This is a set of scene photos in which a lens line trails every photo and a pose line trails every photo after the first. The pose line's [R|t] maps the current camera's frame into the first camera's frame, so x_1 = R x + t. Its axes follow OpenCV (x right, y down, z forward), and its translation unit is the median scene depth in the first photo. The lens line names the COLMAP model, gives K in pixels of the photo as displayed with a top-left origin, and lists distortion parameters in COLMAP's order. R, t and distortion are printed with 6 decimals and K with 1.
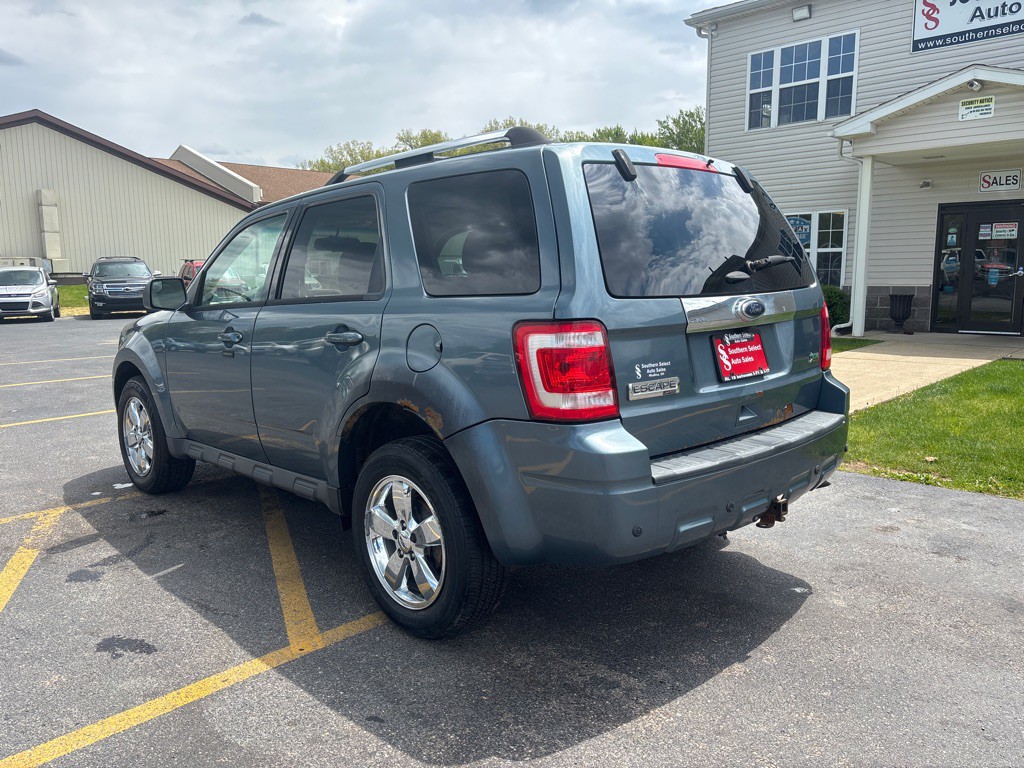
lens RADIAL K [[790.5, 0, 495.2], [0, 790.5, 385.0], [0, 0, 1]] dist [0.045093, -0.050290]
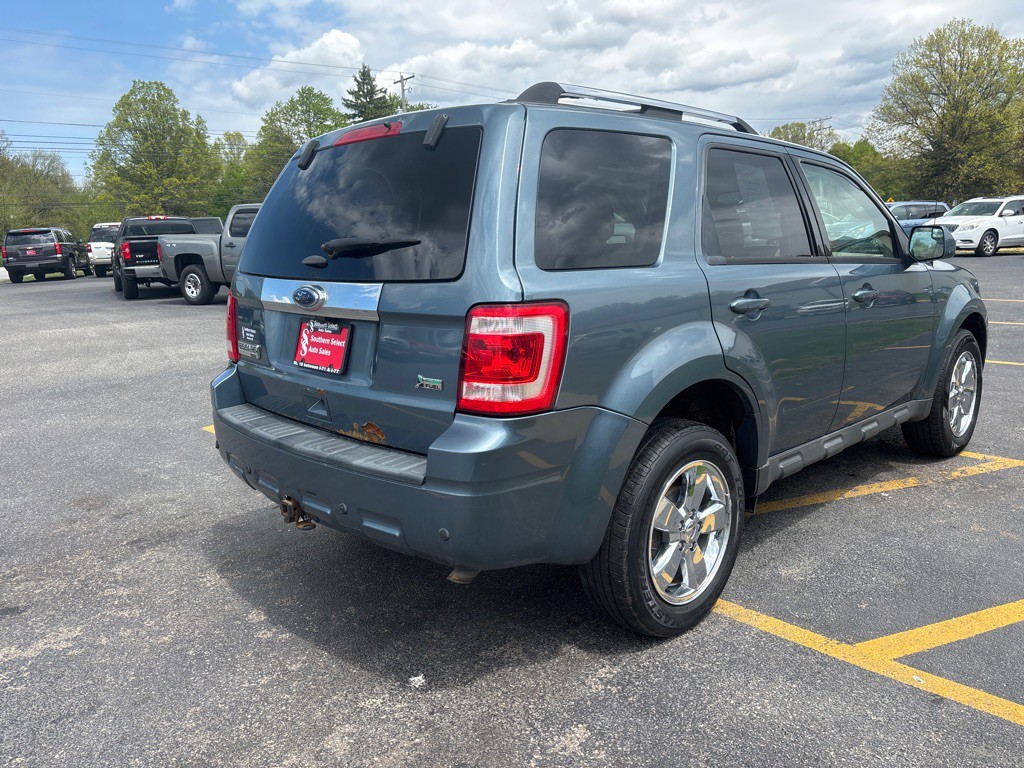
lens RADIAL K [[790.5, 0, 530.8], [0, 790.5, 367.2], [0, 0, 1]] dist [0.045093, -0.050290]
pose [[0.015586, 0.192332, -0.981206, 1.328194], [-0.112813, 0.975398, 0.189401, -0.234285], [0.993494, 0.107741, 0.036900, 1.297826]]
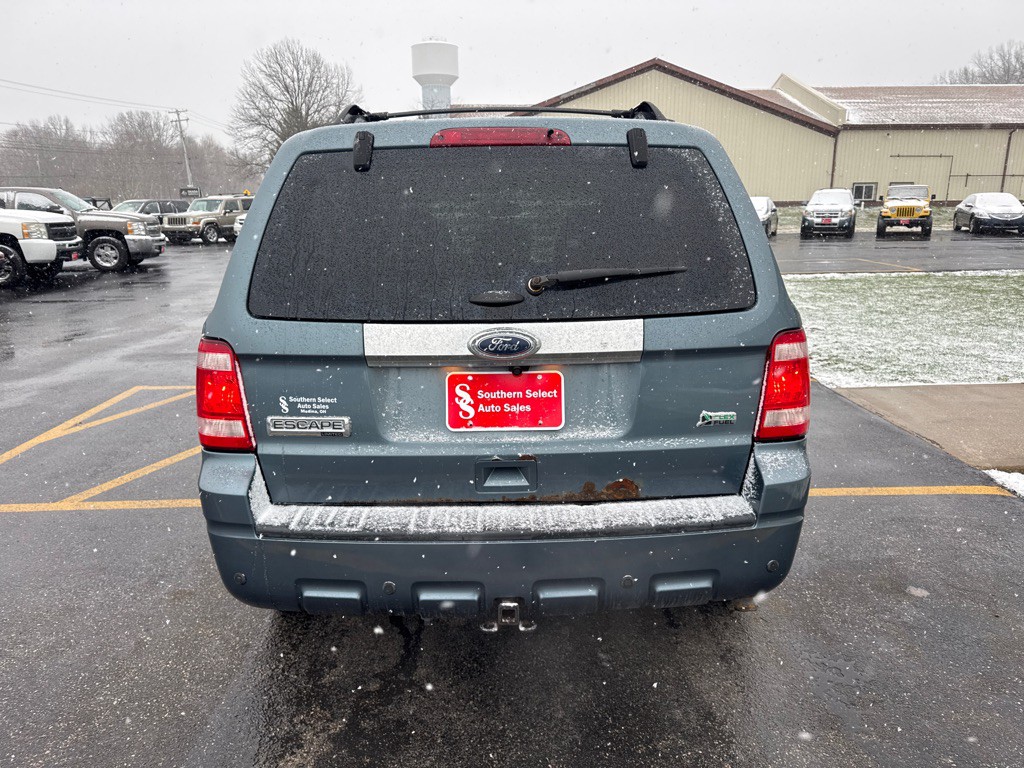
lens RADIAL K [[731.2, 0, 519.6], [0, 731.2, 373.3], [0, 0, 1]] dist [0.017980, -0.015849]
pose [[0.732090, 0.164142, -0.661137, 0.827107], [-0.097103, 0.985770, 0.137215, -0.171765], [0.674252, -0.036255, 0.737611, 0.530266]]
